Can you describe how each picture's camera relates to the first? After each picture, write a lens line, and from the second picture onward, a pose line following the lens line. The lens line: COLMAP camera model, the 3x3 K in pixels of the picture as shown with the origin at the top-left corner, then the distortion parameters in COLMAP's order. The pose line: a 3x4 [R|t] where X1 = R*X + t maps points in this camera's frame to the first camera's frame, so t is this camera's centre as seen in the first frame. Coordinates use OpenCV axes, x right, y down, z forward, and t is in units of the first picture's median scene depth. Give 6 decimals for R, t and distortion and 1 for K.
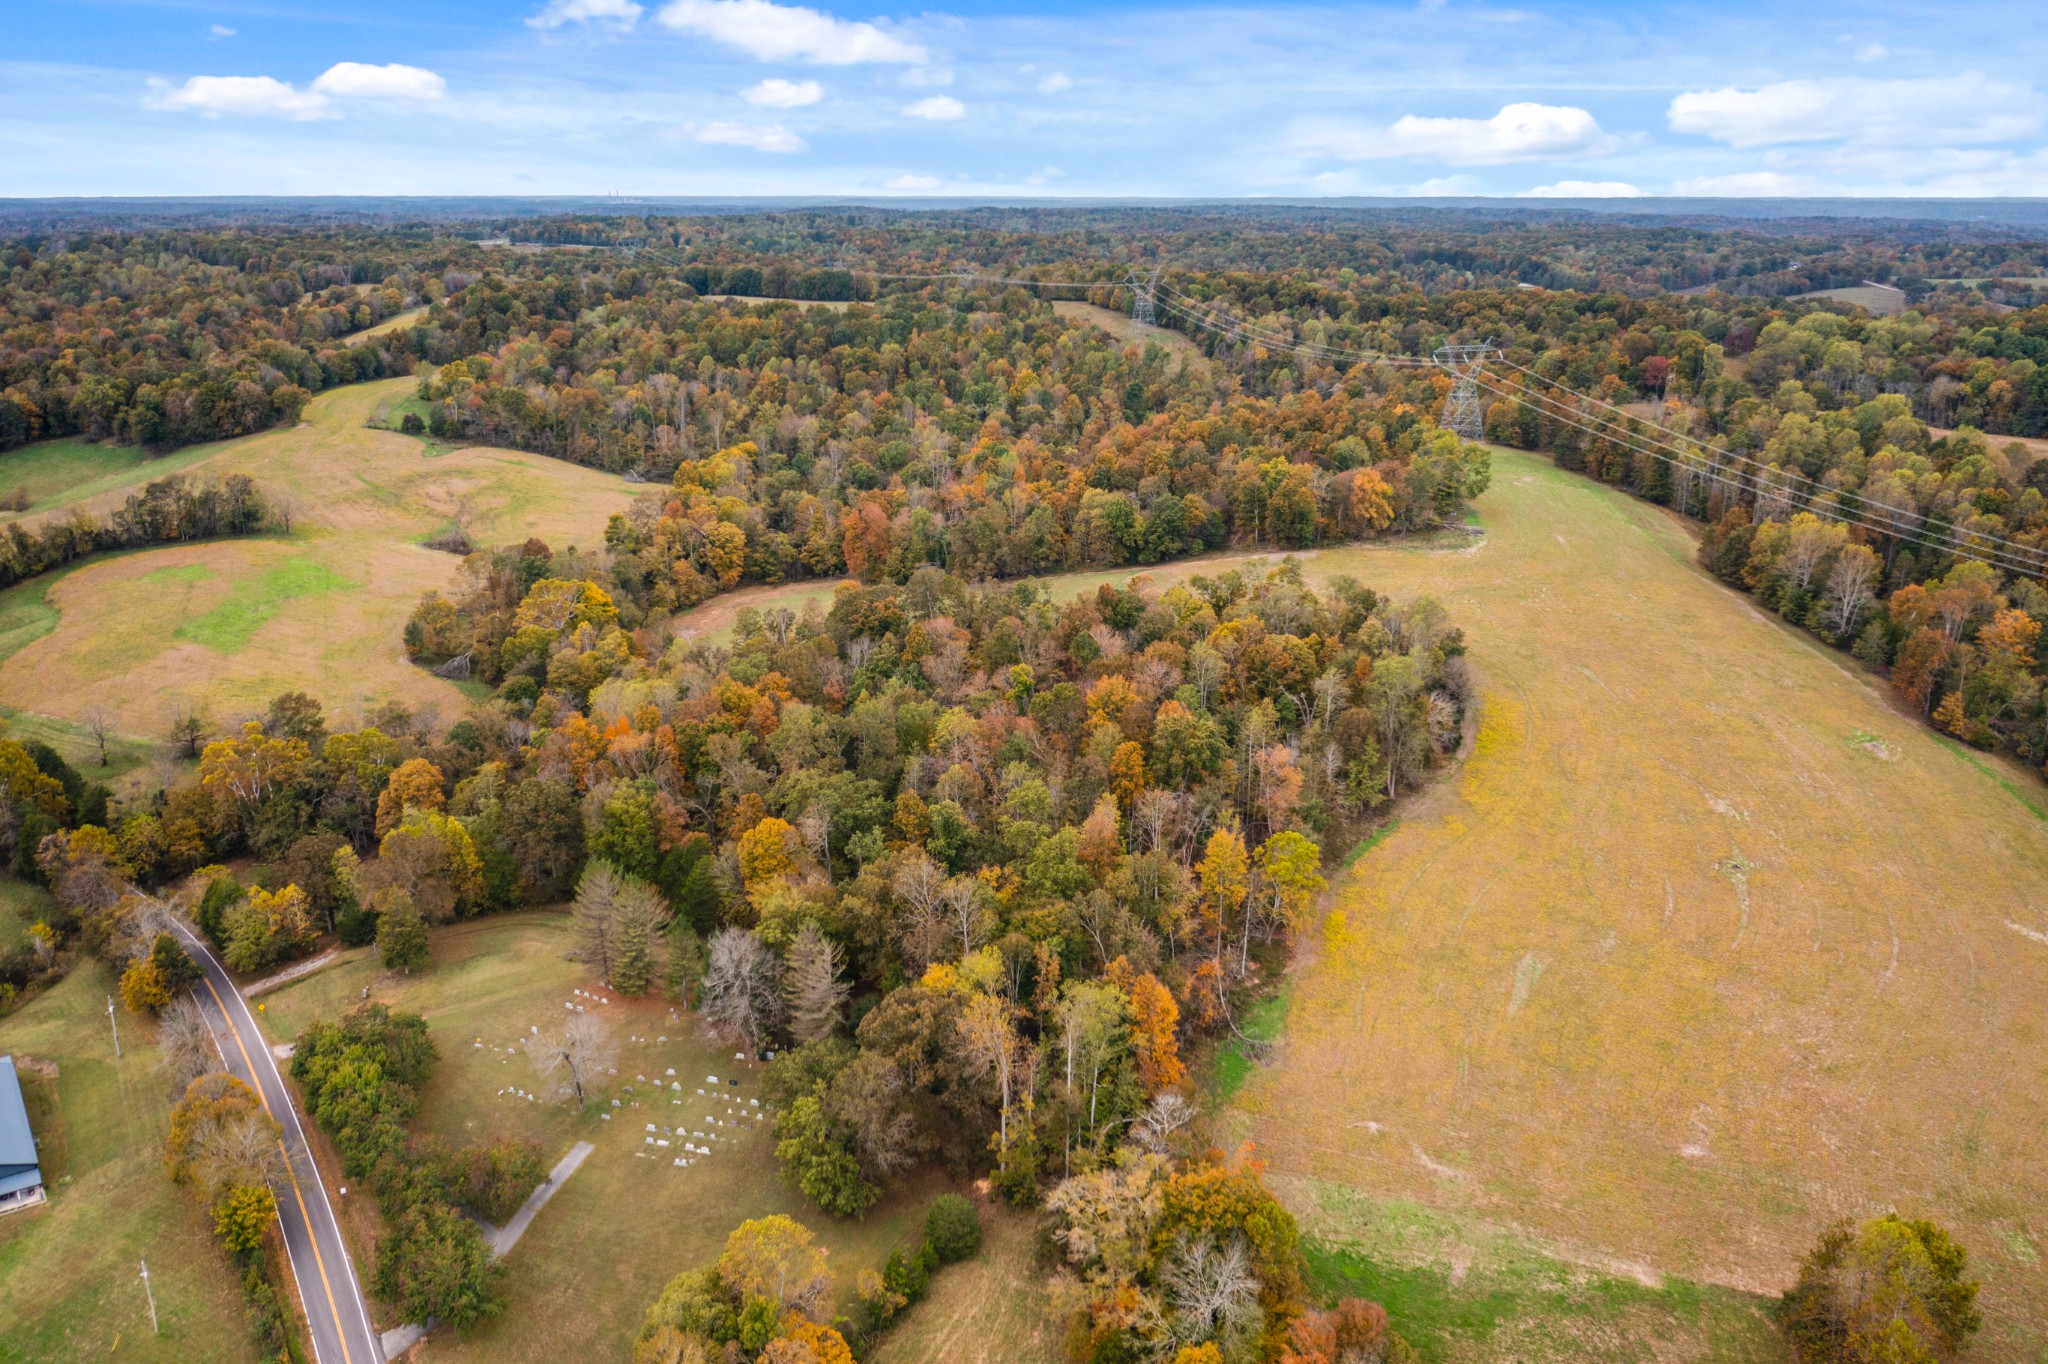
lens RADIAL K [[1626.0, 0, 1024.0], [0, 1626.0, 682.0], [0, 0, 1]] dist [-0.004099, 0.004591]
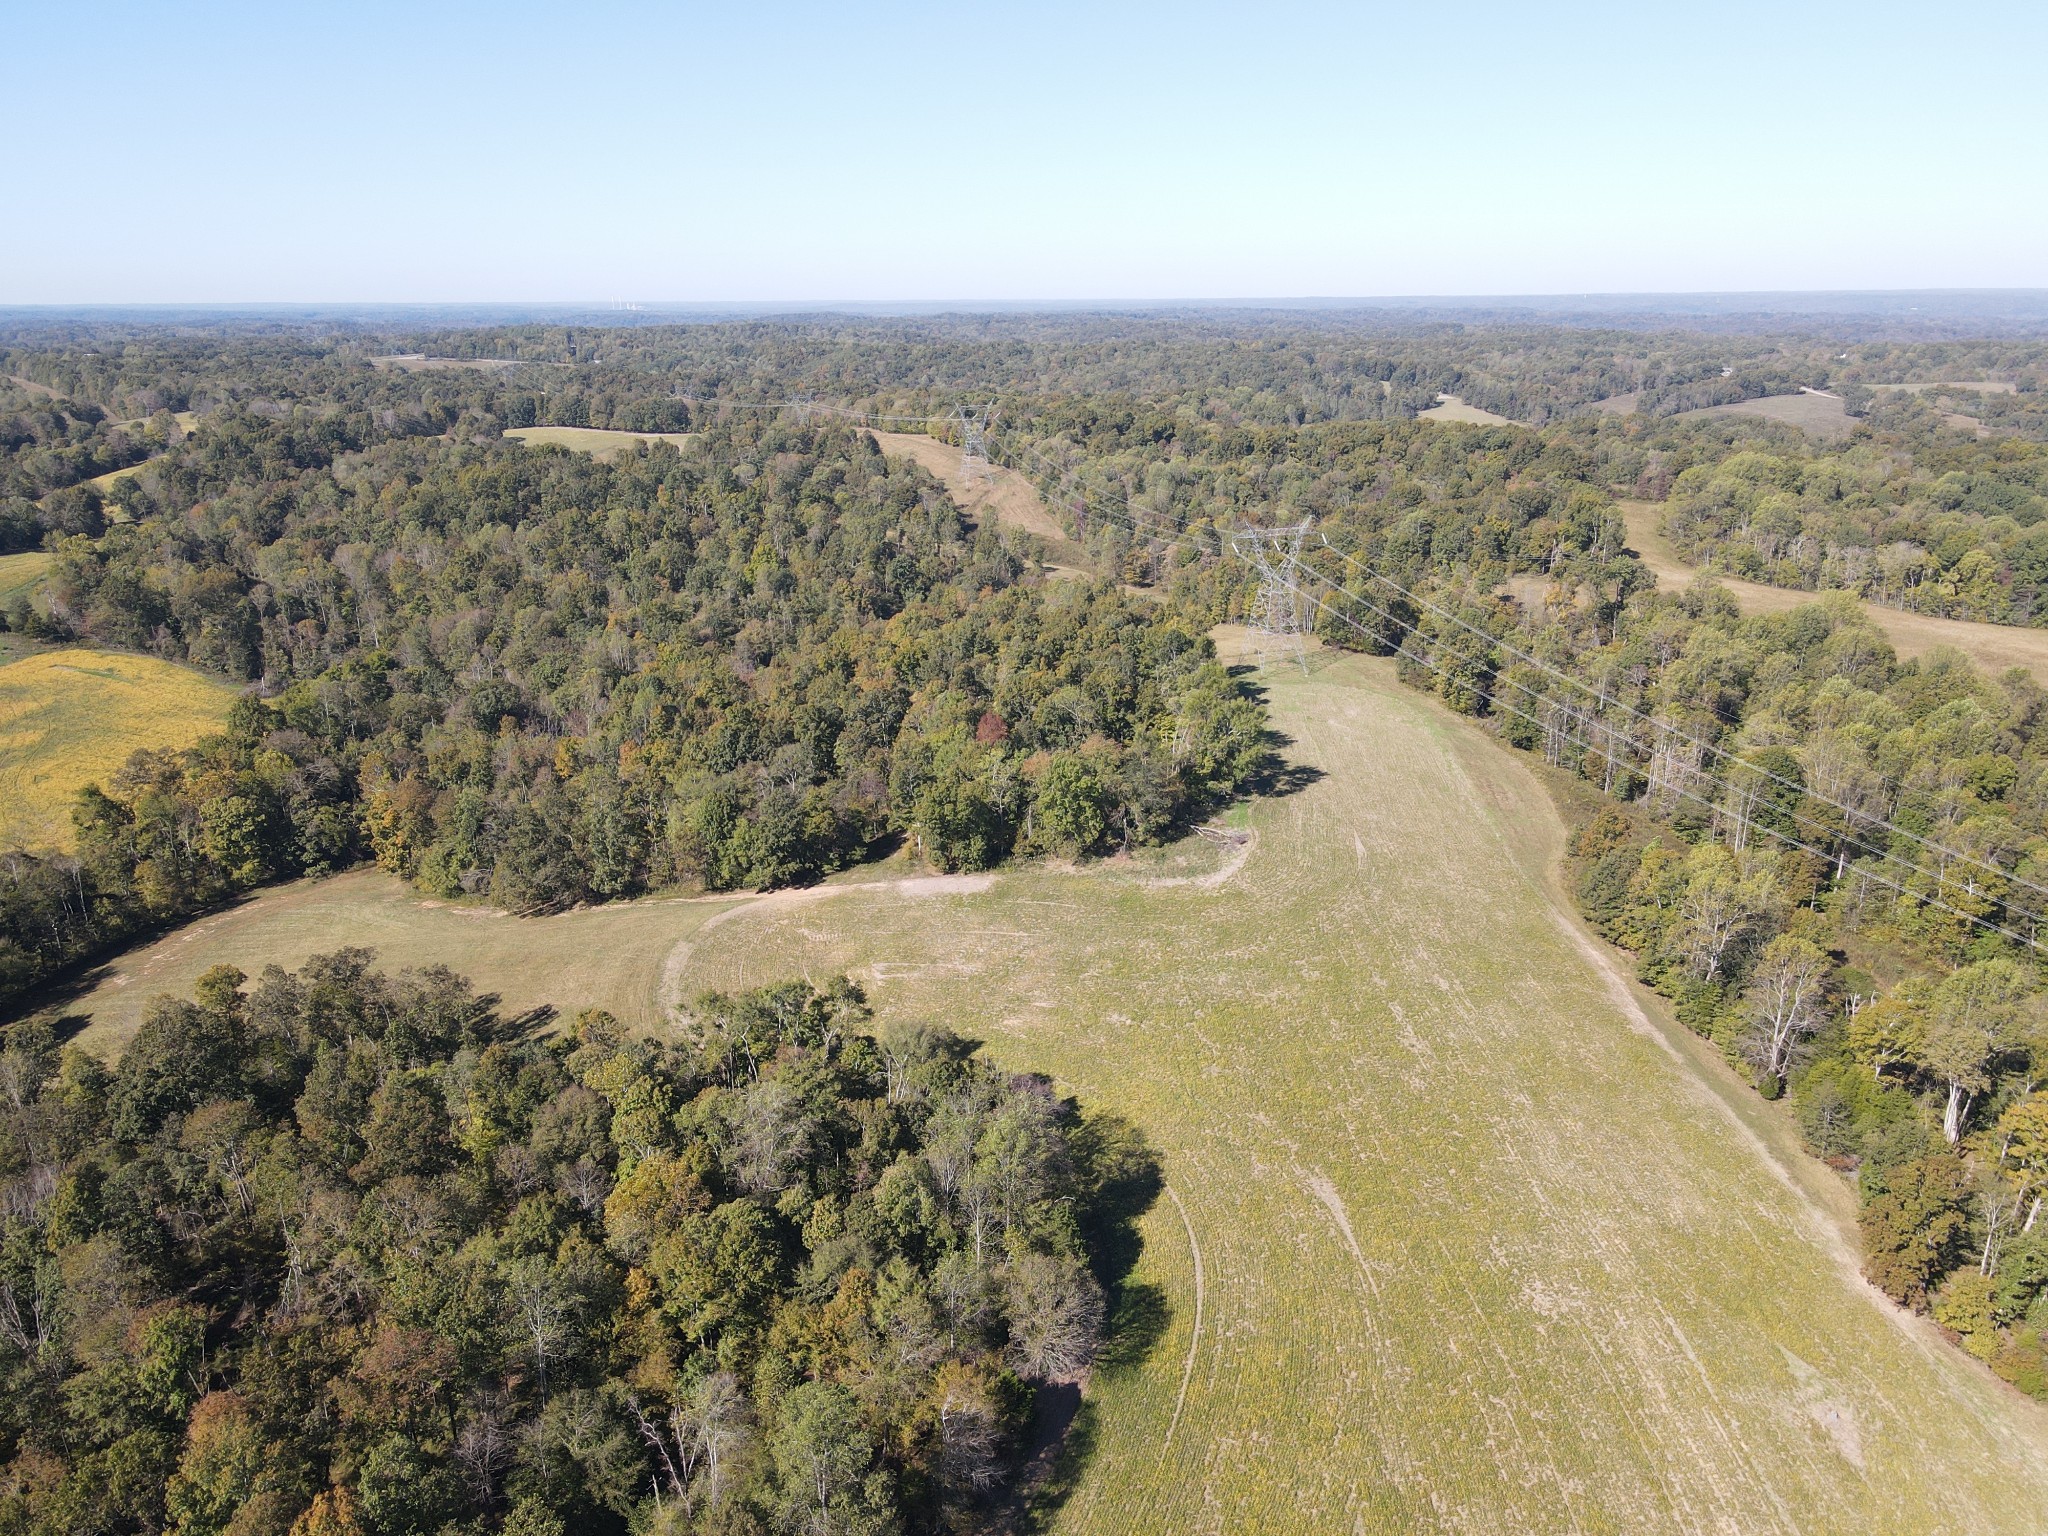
lens RADIAL K [[1508.8, 0, 1024.0], [0, 1508.8, 768.0], [0, 0, 1]] dist [-0.010819, 0.036589]
pose [[0.999939, -0.011026, 0.001196, 0.105282], [0.011010, 0.999867, 0.012073, -0.072674], [-0.001329, -0.012059, 0.999926, 0.204767]]
